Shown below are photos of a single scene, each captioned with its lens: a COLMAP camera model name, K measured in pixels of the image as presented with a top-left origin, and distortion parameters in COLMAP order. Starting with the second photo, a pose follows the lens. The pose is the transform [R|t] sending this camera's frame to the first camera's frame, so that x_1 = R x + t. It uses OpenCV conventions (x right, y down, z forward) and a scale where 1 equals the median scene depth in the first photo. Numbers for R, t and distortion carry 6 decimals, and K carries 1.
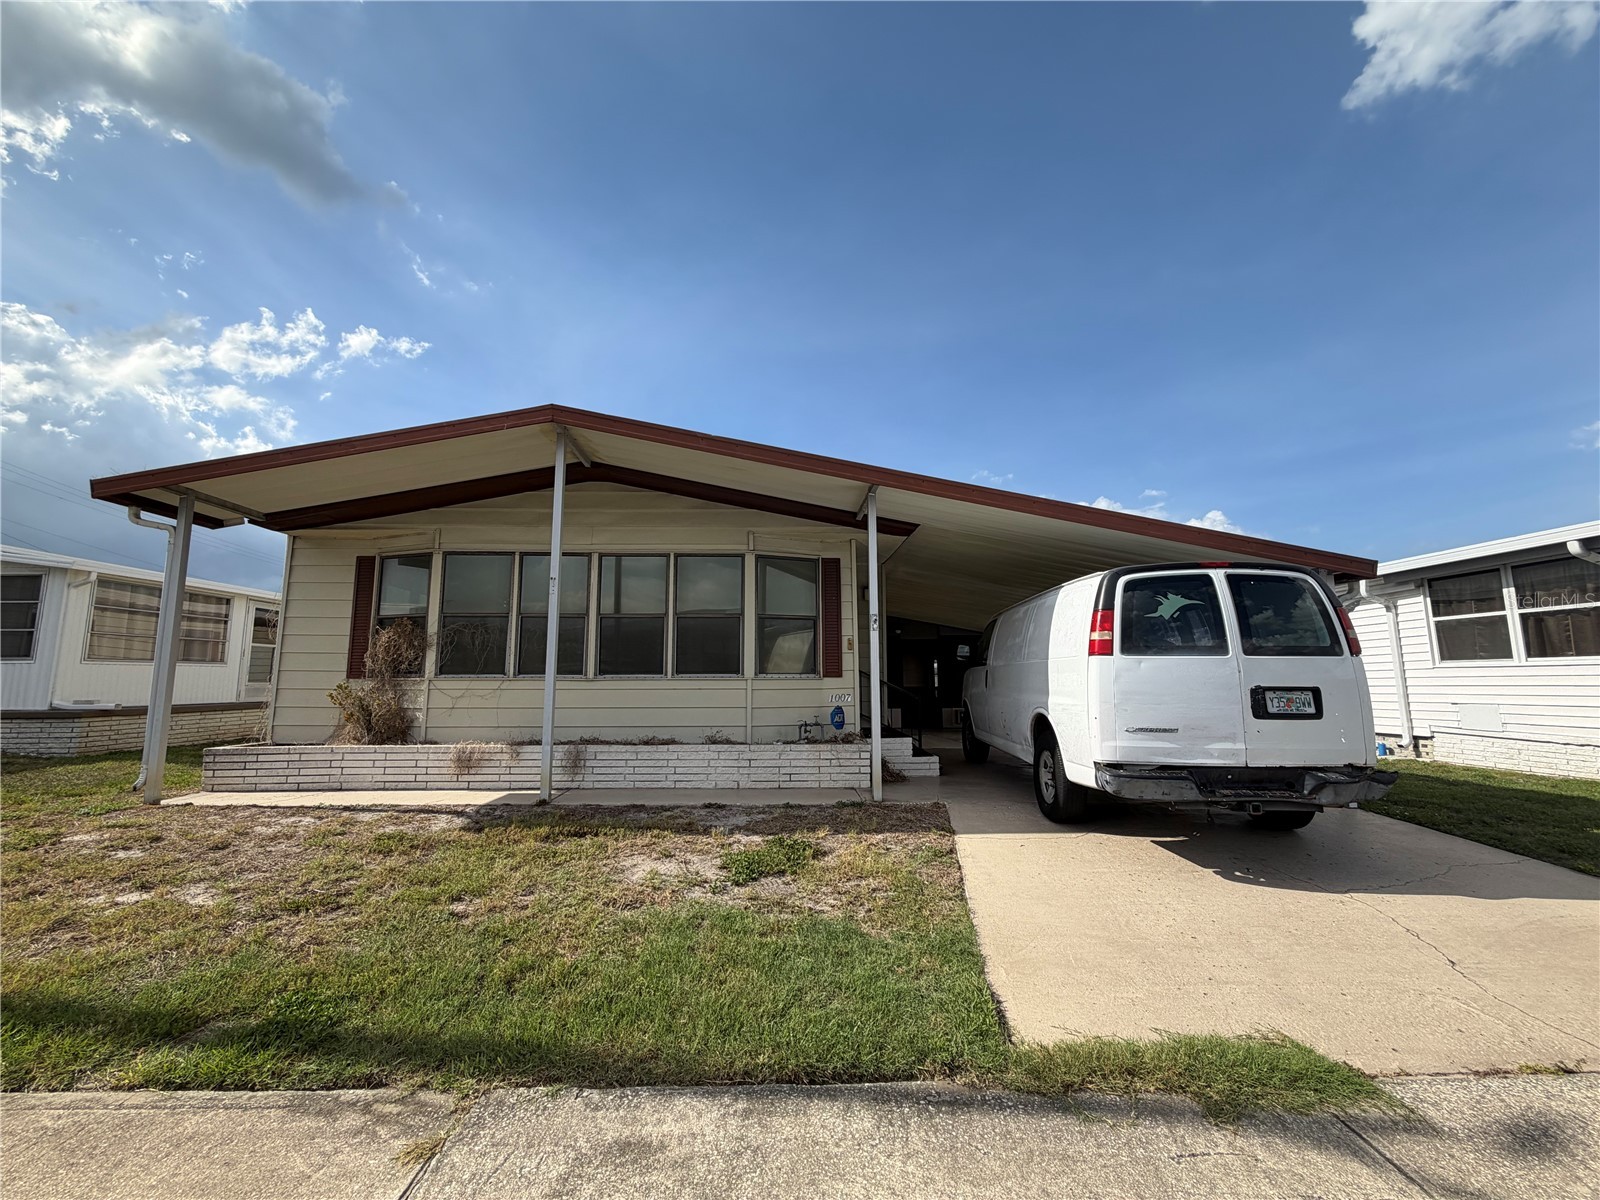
lens RADIAL K [[631.5, 0, 799.9], [0, 631.5, 600.7], [0, 0, 1]] dist [-0.000293, -0.000096]
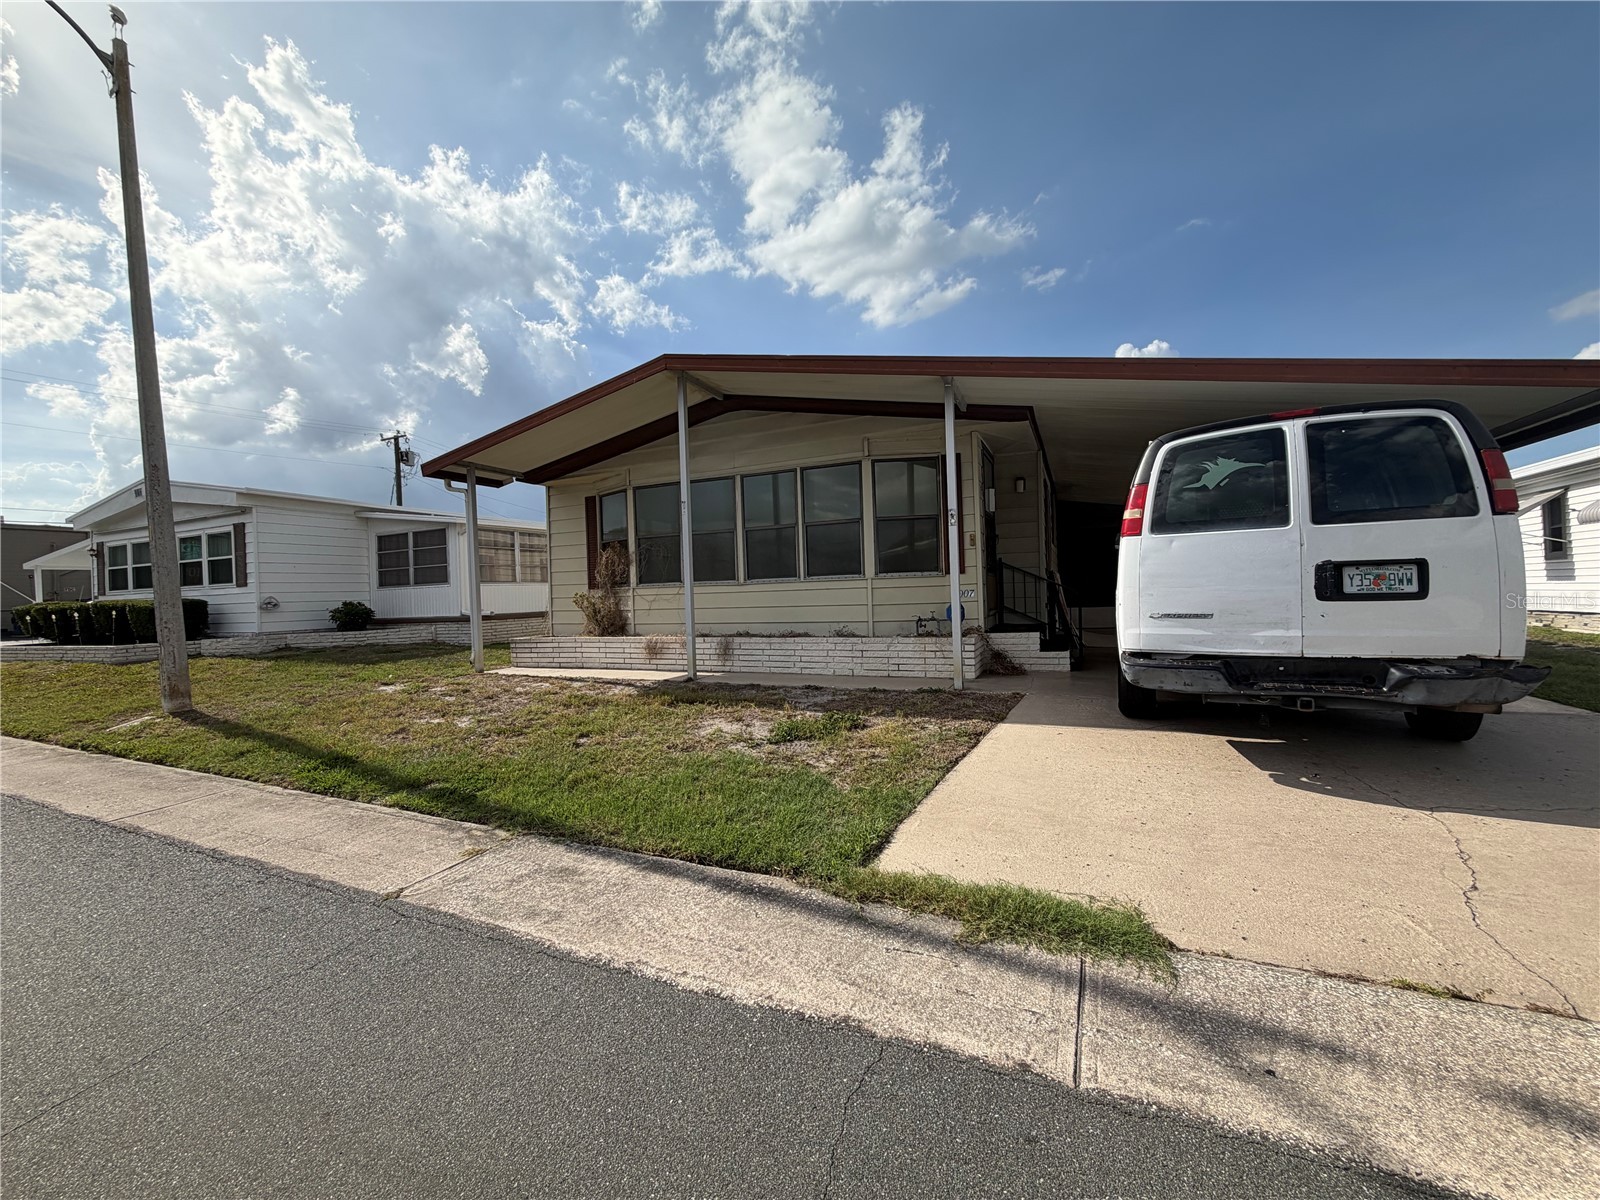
lens RADIAL K [[631.5, 0, 797.2], [0, 631.5, 598.6], [0, 0, 1]] dist [-0.000293, -0.000096]
pose [[0.900543, -0.023500, -0.434132, 0.382235], [0.085831, 0.988496, 0.124535, 0.018507], [0.426211, -0.149411, 0.892200, -0.024148]]
